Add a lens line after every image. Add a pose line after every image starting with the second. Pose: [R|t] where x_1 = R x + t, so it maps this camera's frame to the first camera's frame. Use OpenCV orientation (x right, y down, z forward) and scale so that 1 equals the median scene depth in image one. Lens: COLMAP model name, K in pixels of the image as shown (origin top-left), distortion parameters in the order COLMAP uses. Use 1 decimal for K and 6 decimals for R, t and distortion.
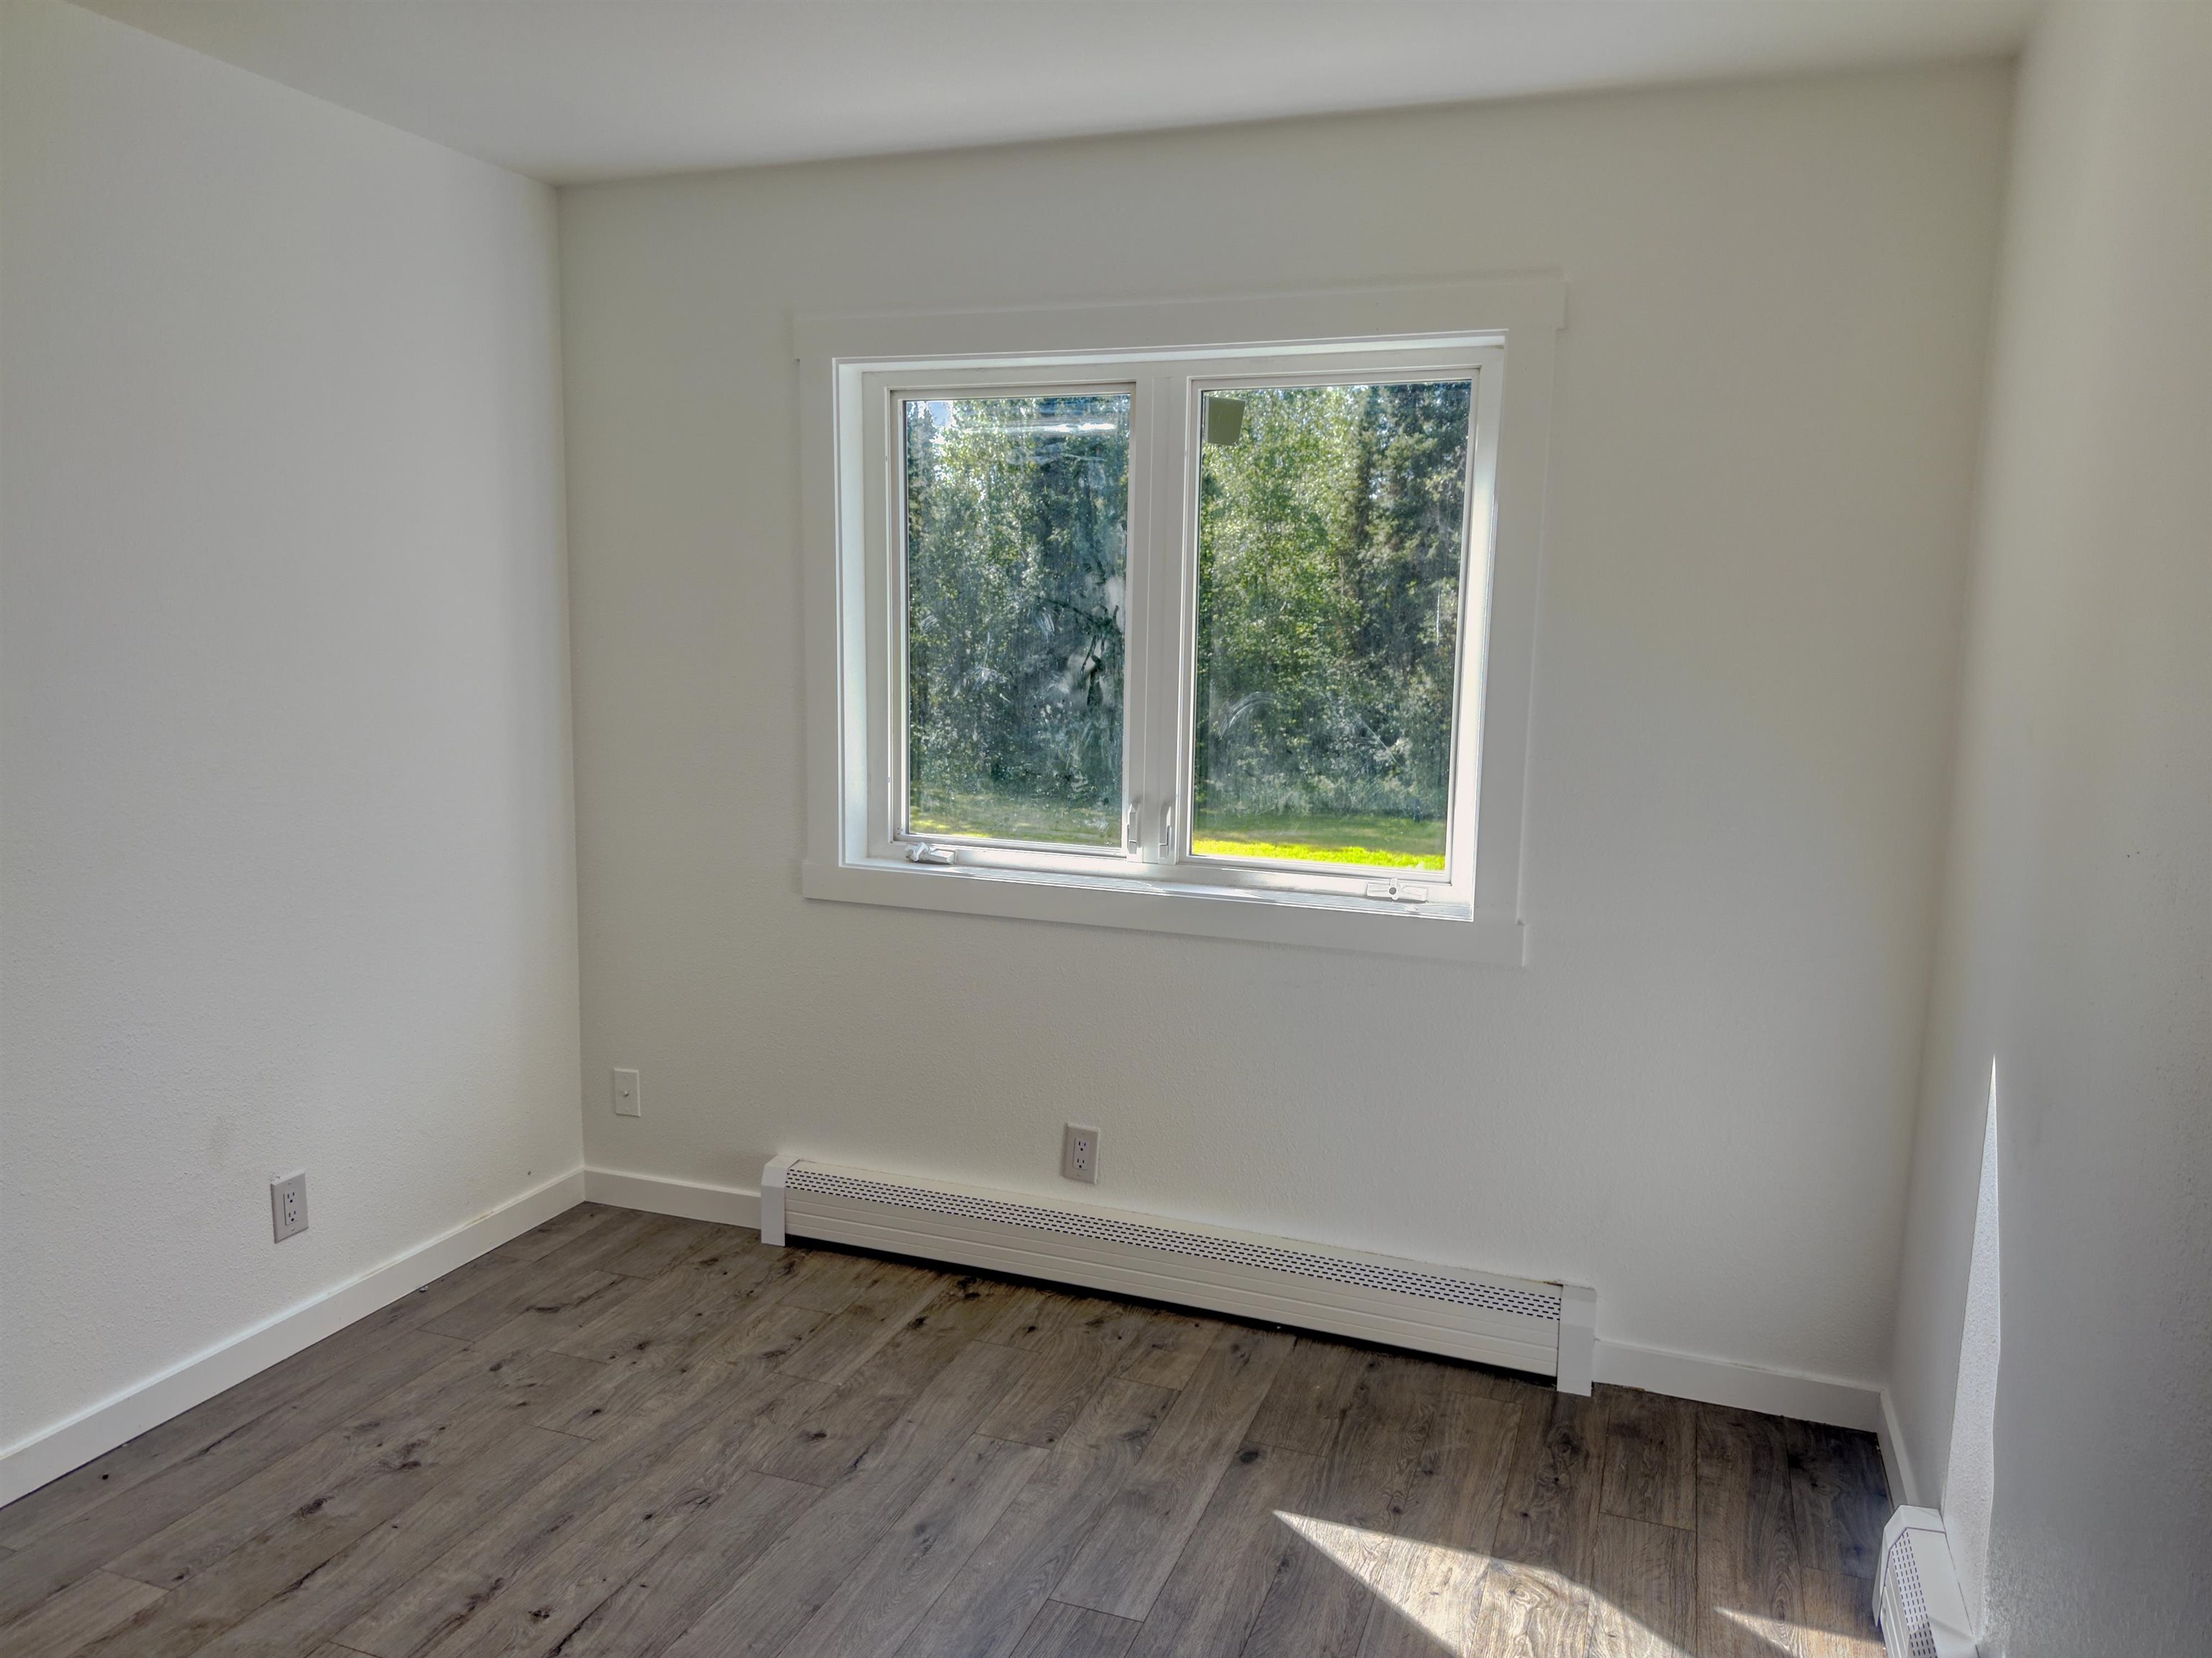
lens RADIAL K [[1578.8, 0, 1101.6], [0, 1578.8, 827.8], [0, 0, 1]] dist [0.044355, -0.053726]
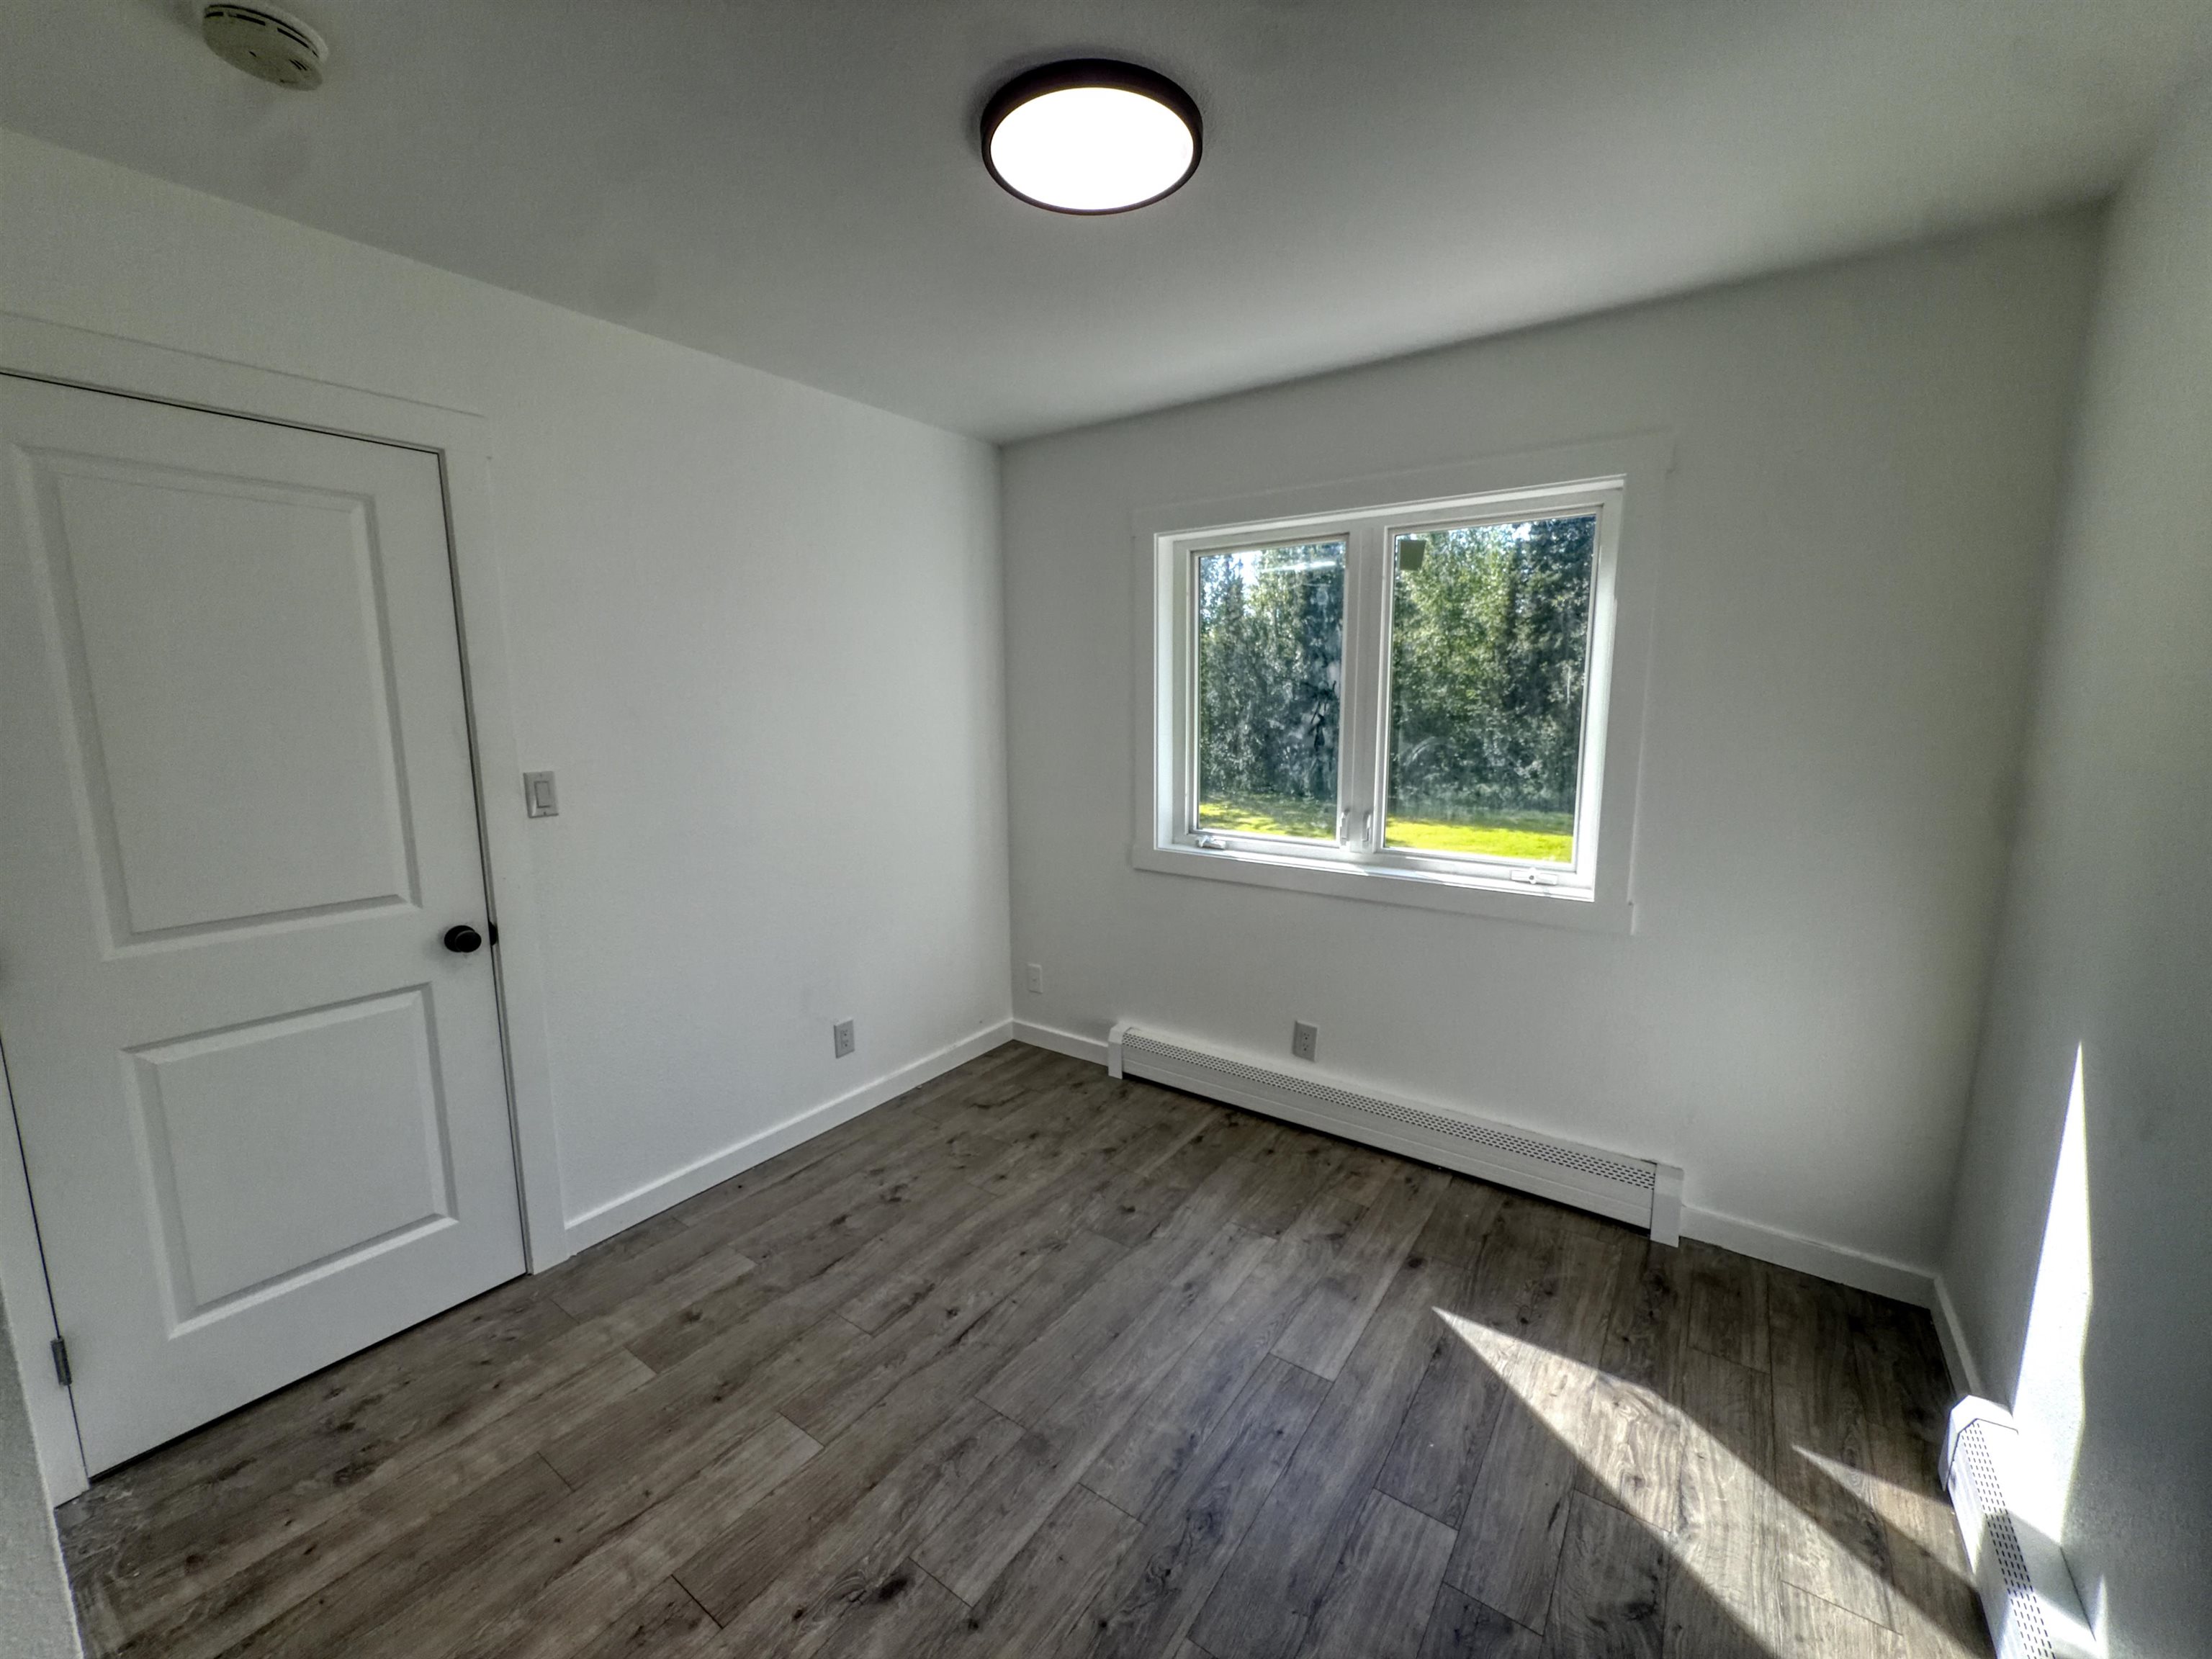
lens RADIAL K [[887.9, 0, 1108.4], [0, 887.9, 830.4], [0, 0, 1]] dist [-0.000273, 0.001199]
pose [[0.966619, 0.013895, -0.255839, 0.021744], [-0.008568, 0.999723, 0.021925, -0.016173], [0.256073, -0.019001, 0.966471, 0.134854]]
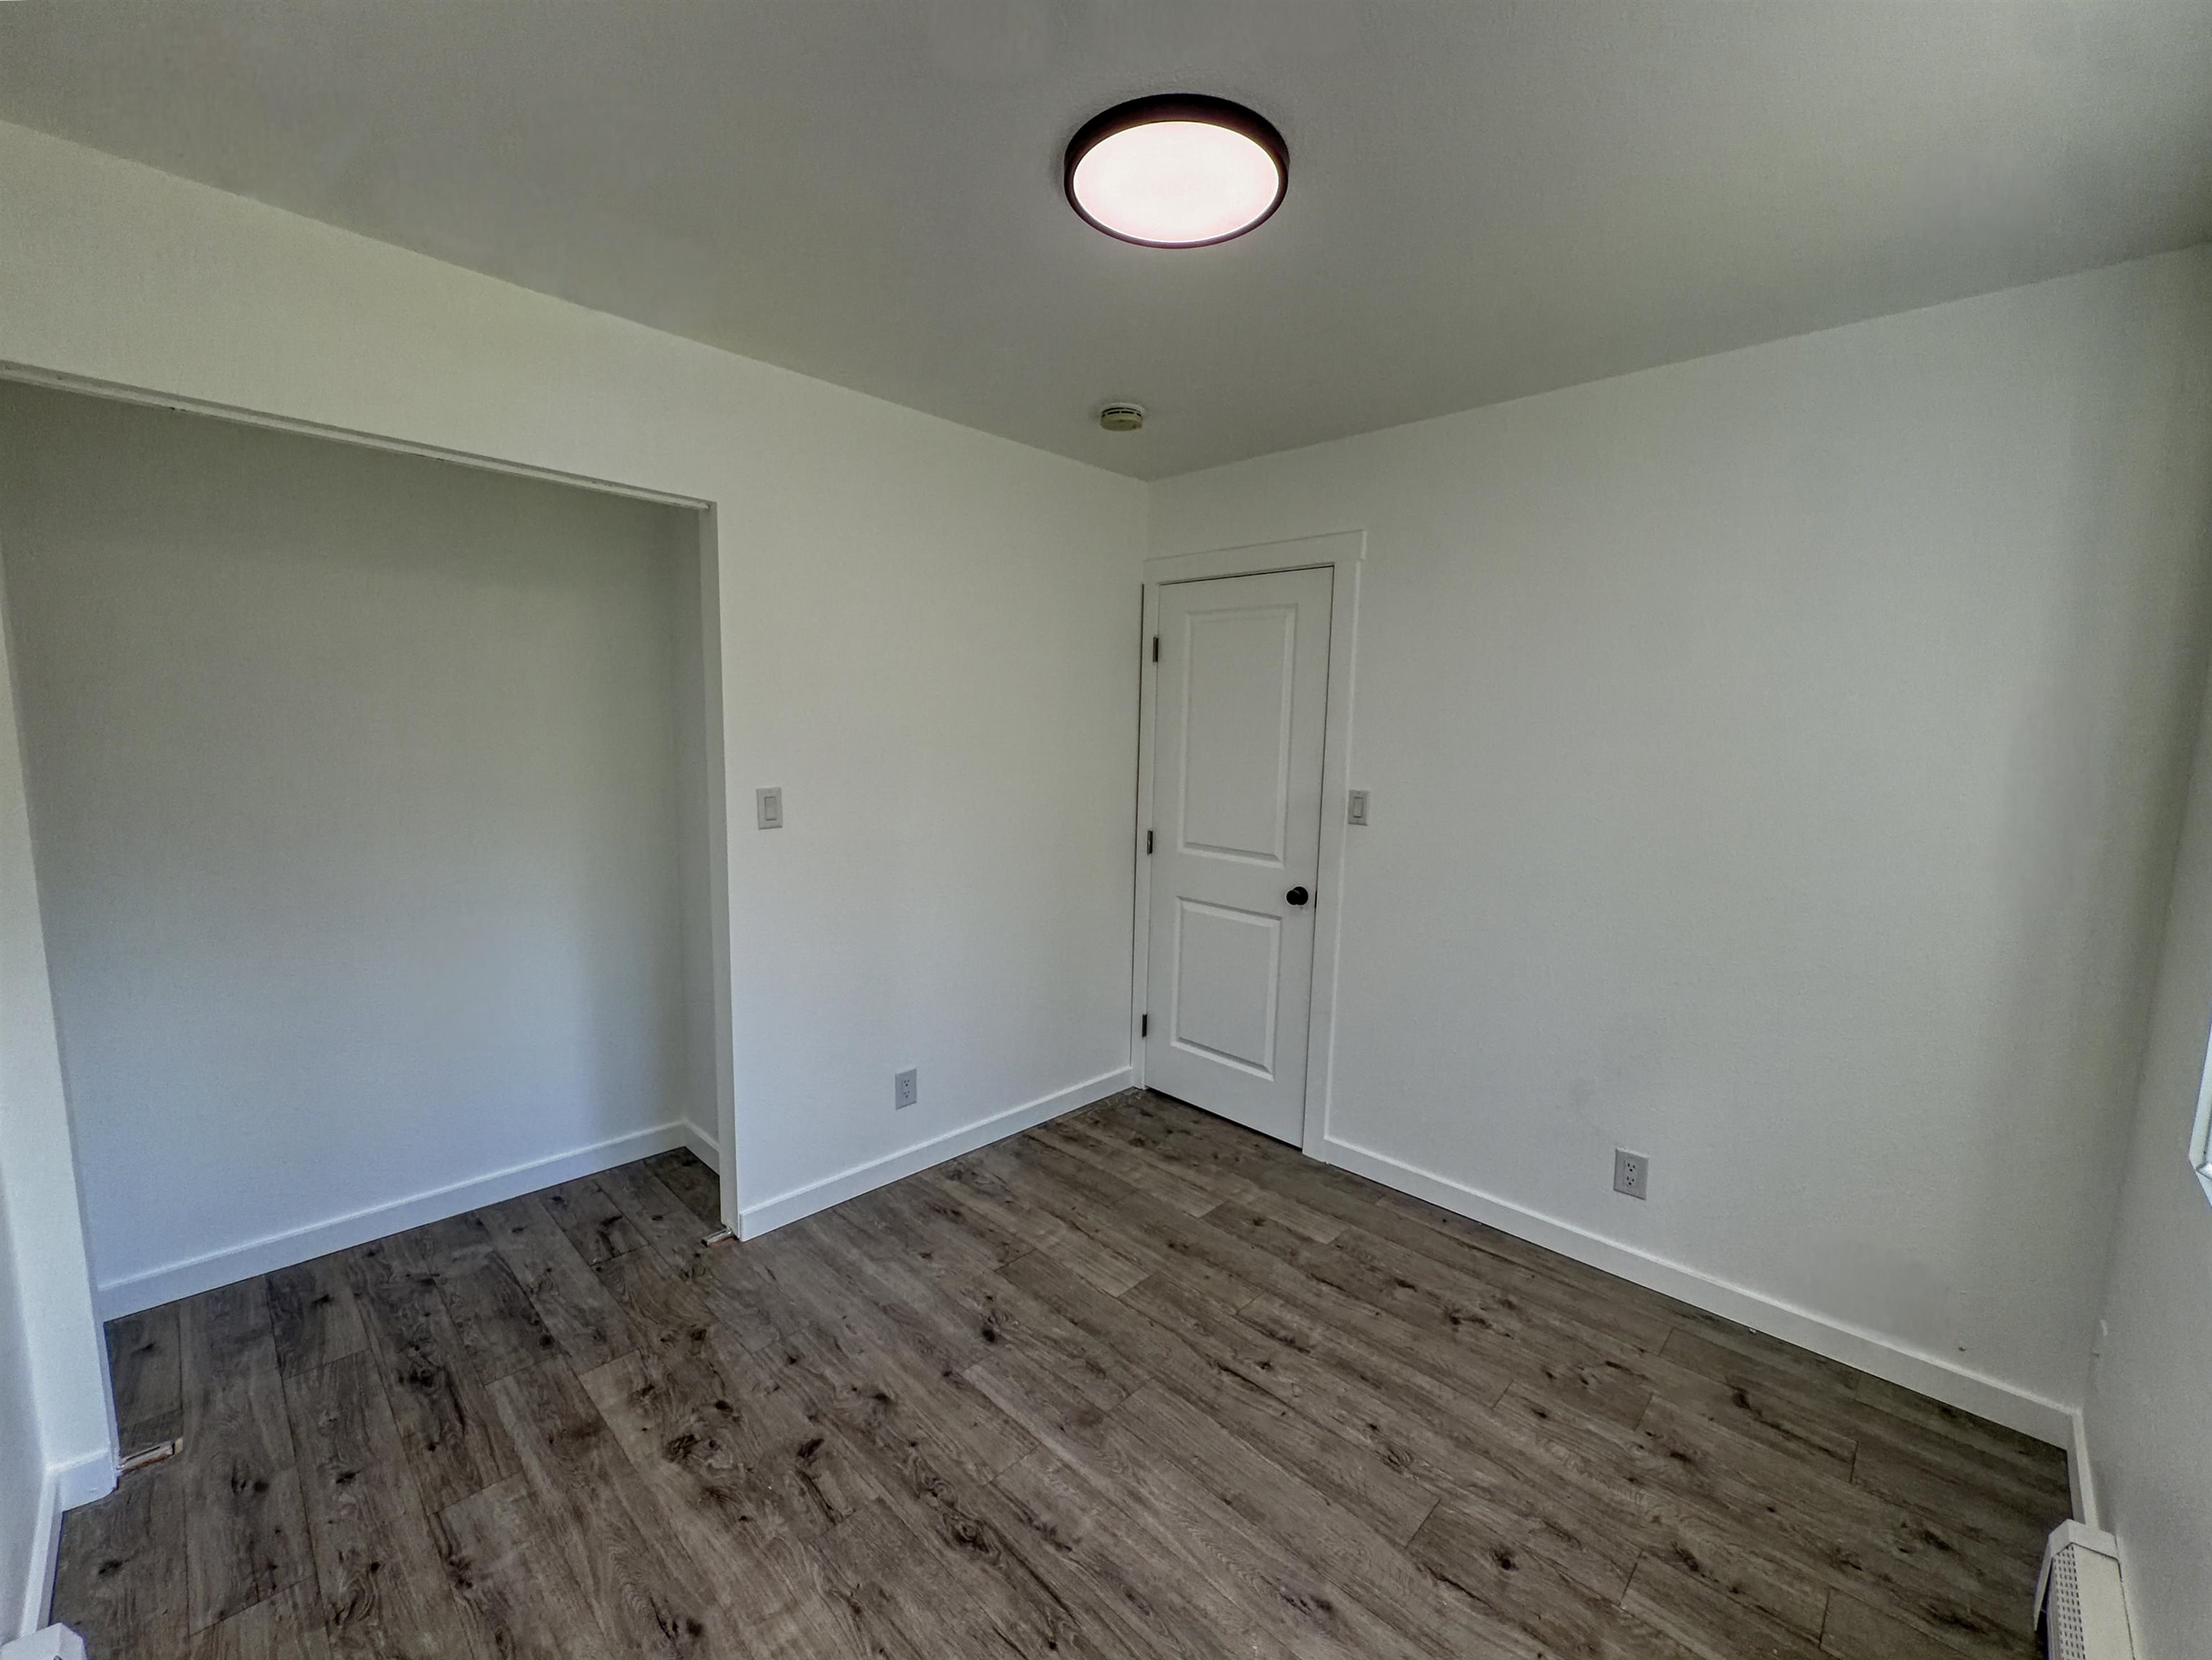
lens RADIAL K [[888.0, 0, 1089.2], [0, 888.0, 826.1], [0, 0, 1]] dist [-0.000273, 0.001199]
pose [[-0.399452, 0.077013, -0.913514, 0.378833], [-0.152746, 0.976945, 0.149152, -0.105961], [0.903939, 0.199115, -0.378479, 0.837521]]
